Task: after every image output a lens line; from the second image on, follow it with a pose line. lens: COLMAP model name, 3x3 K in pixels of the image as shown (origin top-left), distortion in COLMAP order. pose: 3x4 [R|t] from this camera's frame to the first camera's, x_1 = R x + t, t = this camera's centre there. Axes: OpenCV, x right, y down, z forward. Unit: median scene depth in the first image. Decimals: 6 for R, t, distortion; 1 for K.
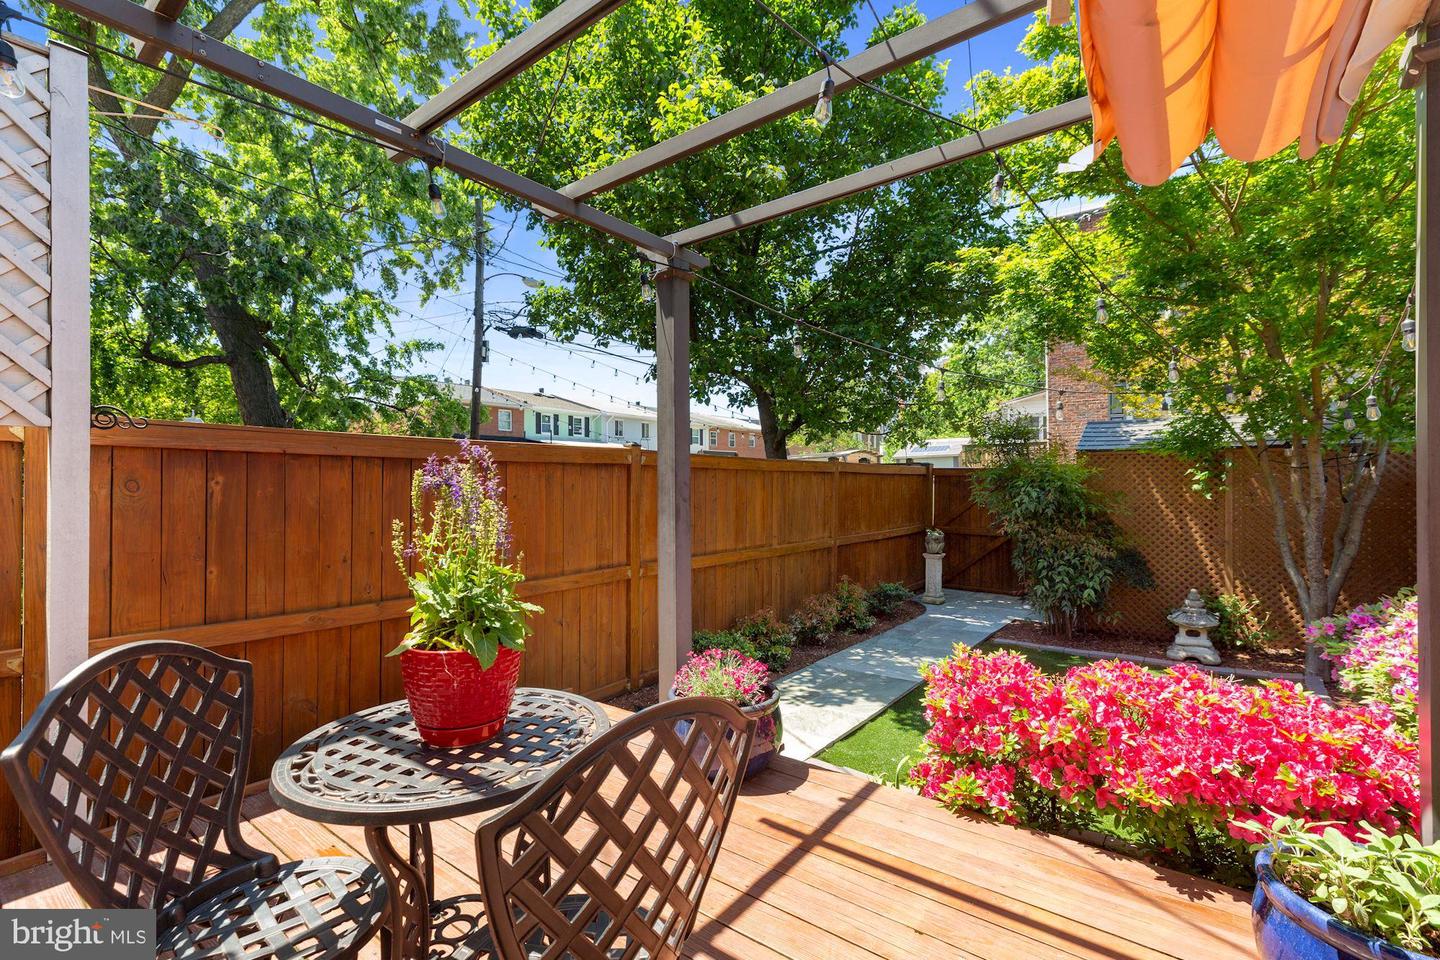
lens RADIAL K [[629.3, 0, 720.0], [0, 629.3, 480.0], [0, 0, 1]] dist [-0.000216, -0.000022]
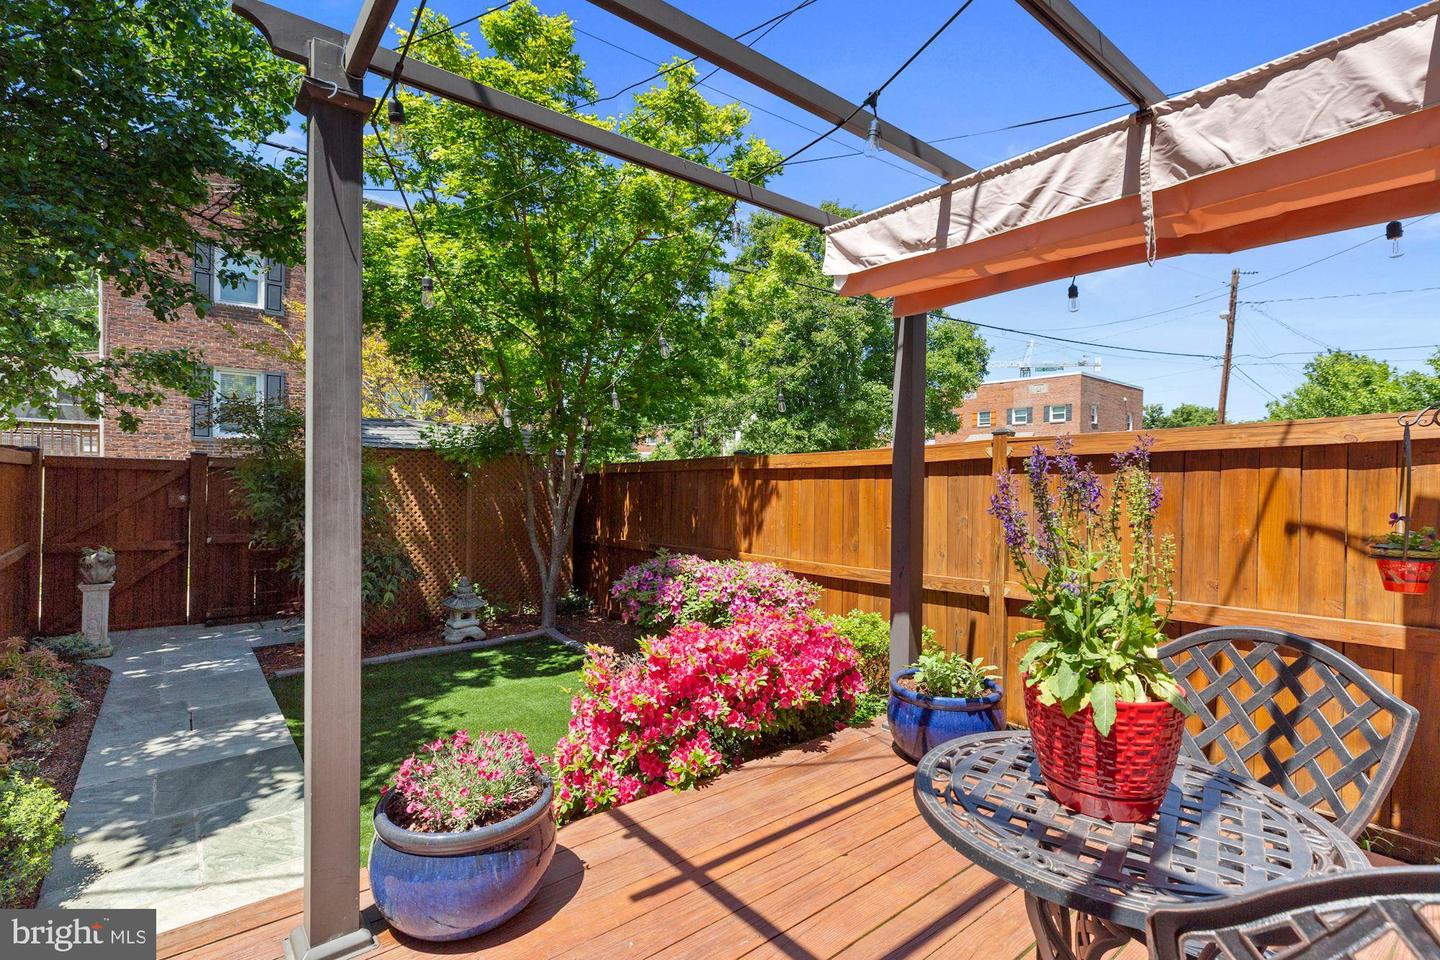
lens RADIAL K [[662.7, 0, 717.8], [0, 662.7, 486.9], [0, 0, 1]] dist [0.001429, 0.000172]
pose [[0.249309, 0.000006, 0.968424, -0.729757], [-0.014132, 0.999894, 0.003632, 0.003427], [-0.968321, -0.014591, 0.249283, 0.683469]]
